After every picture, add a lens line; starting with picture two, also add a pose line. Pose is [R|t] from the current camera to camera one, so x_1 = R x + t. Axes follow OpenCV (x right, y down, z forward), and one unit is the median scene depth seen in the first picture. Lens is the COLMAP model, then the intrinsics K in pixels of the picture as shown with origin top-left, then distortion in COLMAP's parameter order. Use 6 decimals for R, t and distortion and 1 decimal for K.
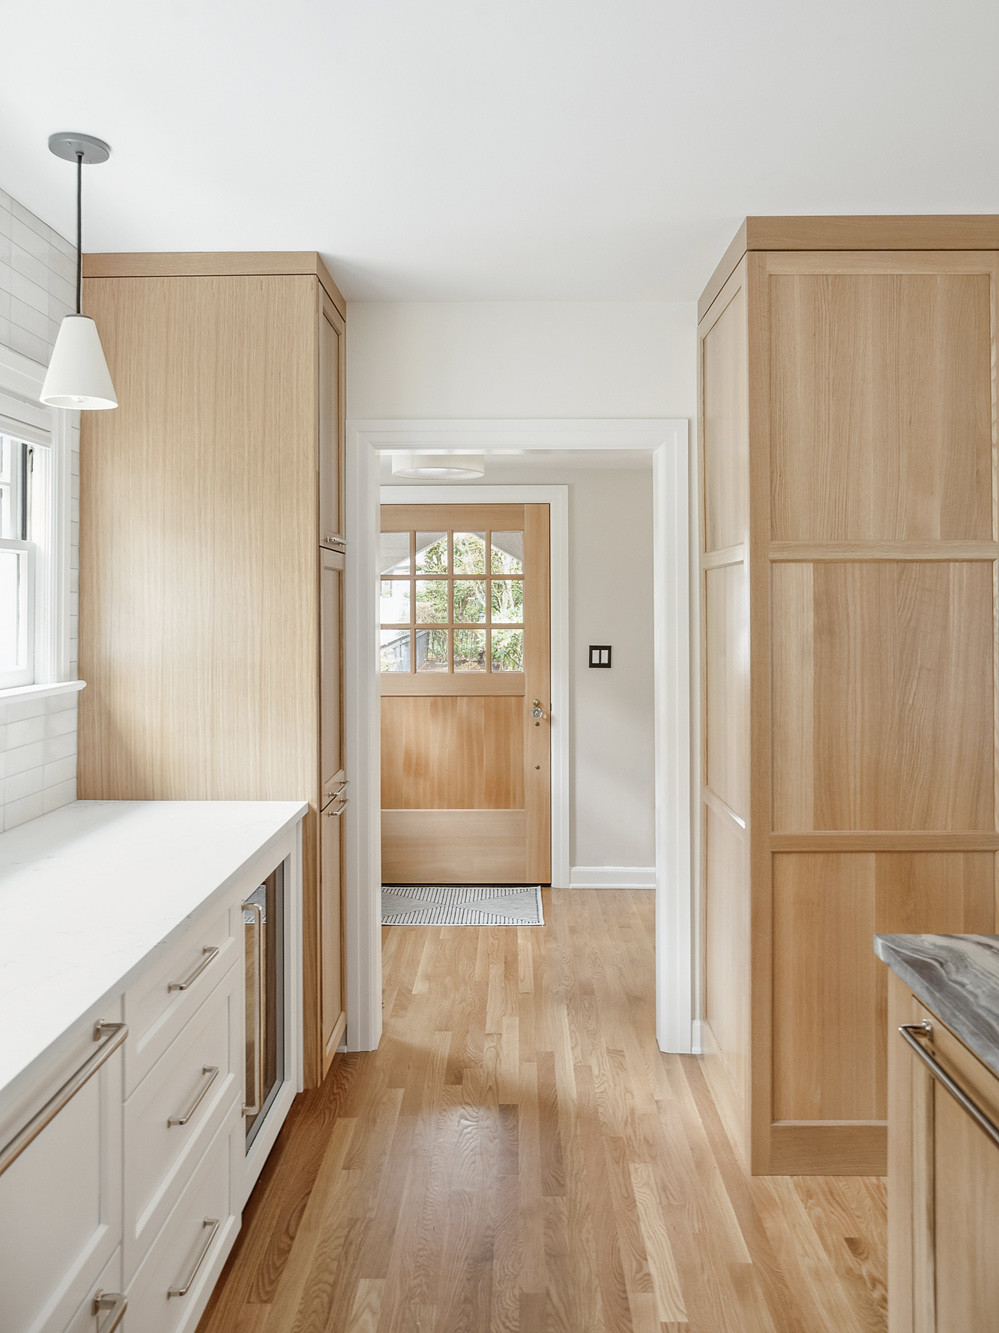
lens RADIAL K [[1032.2, 0, 504.7], [0, 1032.2, 600.5], [0, 0, 1]] dist [-0.023680, 0.007407]
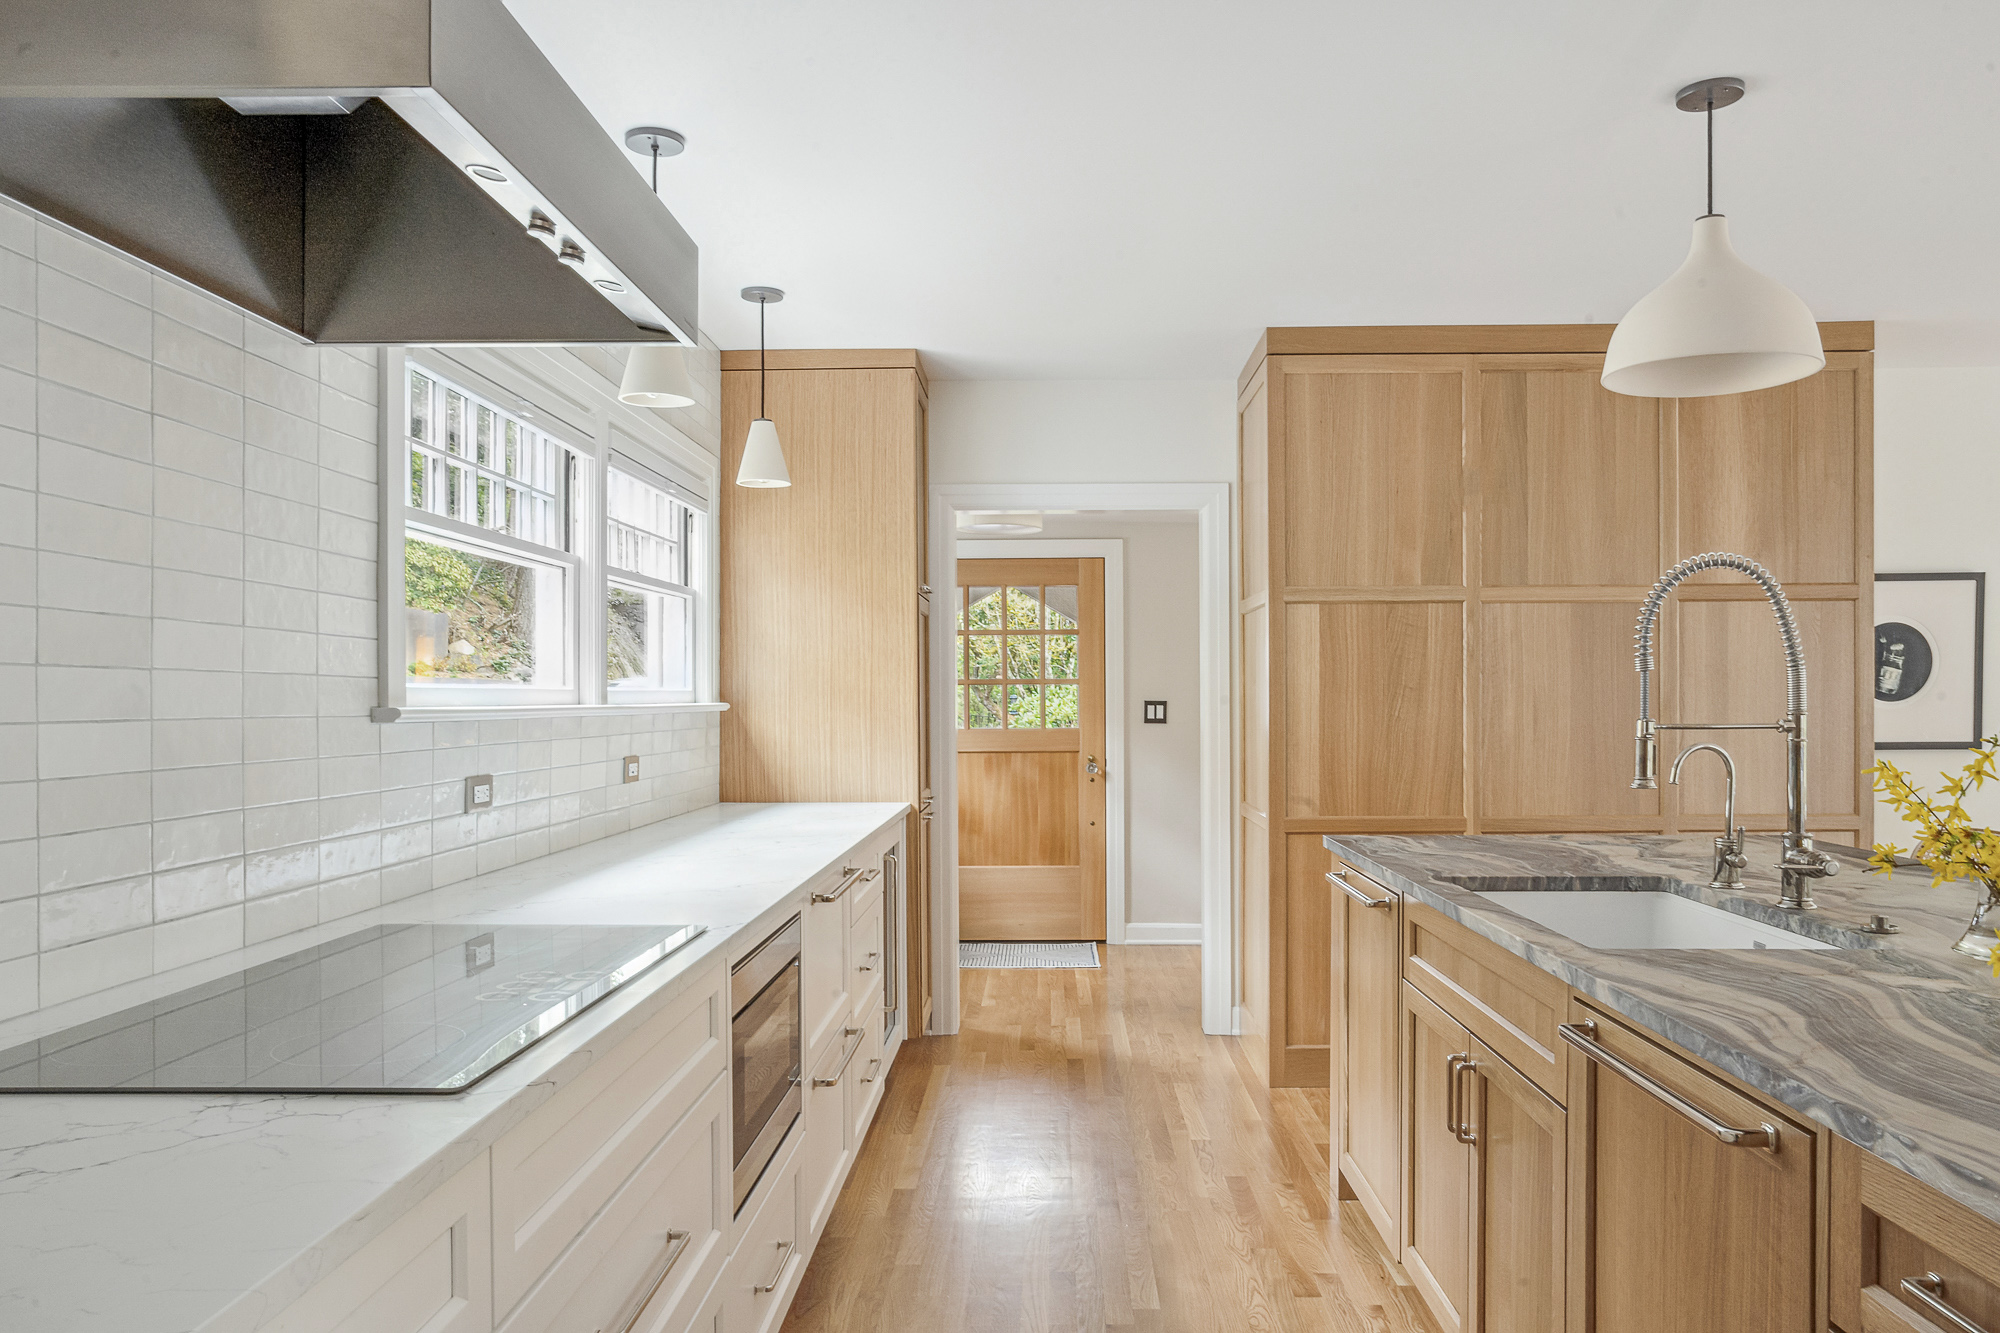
lens RADIAL K [[1385.8, 0, 1037.7], [0, 1385.8, 714.0], [0, 0, 1]] dist [-0.030012, 0.031932]
pose [[0.999997, -0.002255, 0.000967, -0.041944], [0.002237, 0.999841, 0.017719, 0.061446], [-0.001007, -0.017716, 0.999843, -0.632732]]
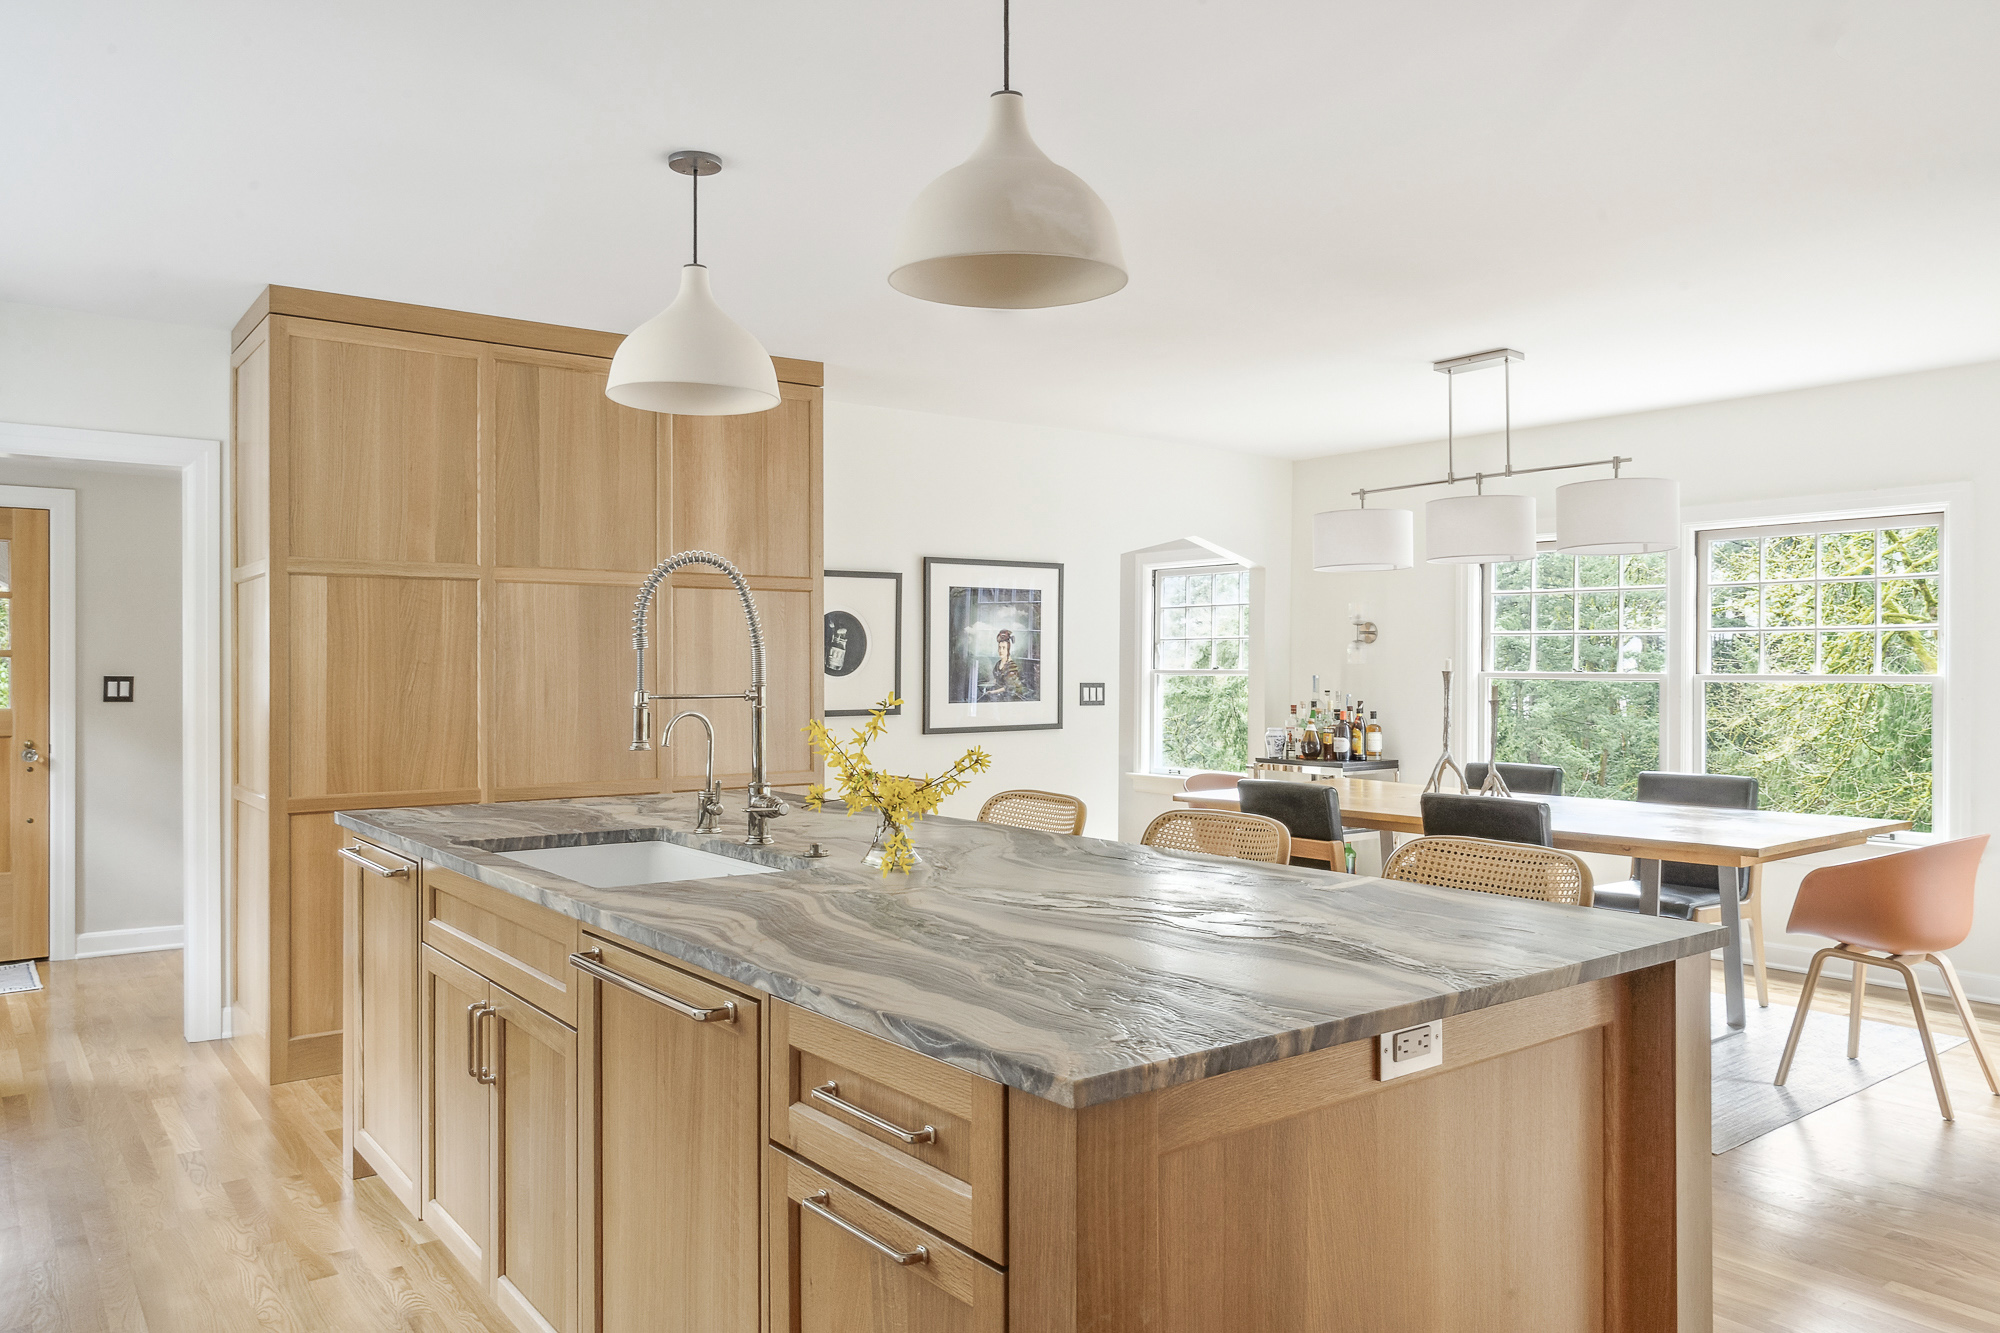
lens RADIAL K [[1385.8, 0, 1000.1], [0, 1385.8, 660.3], [0, 0, 1]] dist [-0.030012, 0.031932]
pose [[0.786889, 0.003936, 0.617083, -0.073964], [-0.002224, 0.999991, -0.003542, 0.061636], [-0.617091, 0.001415, 0.786890, -0.716572]]
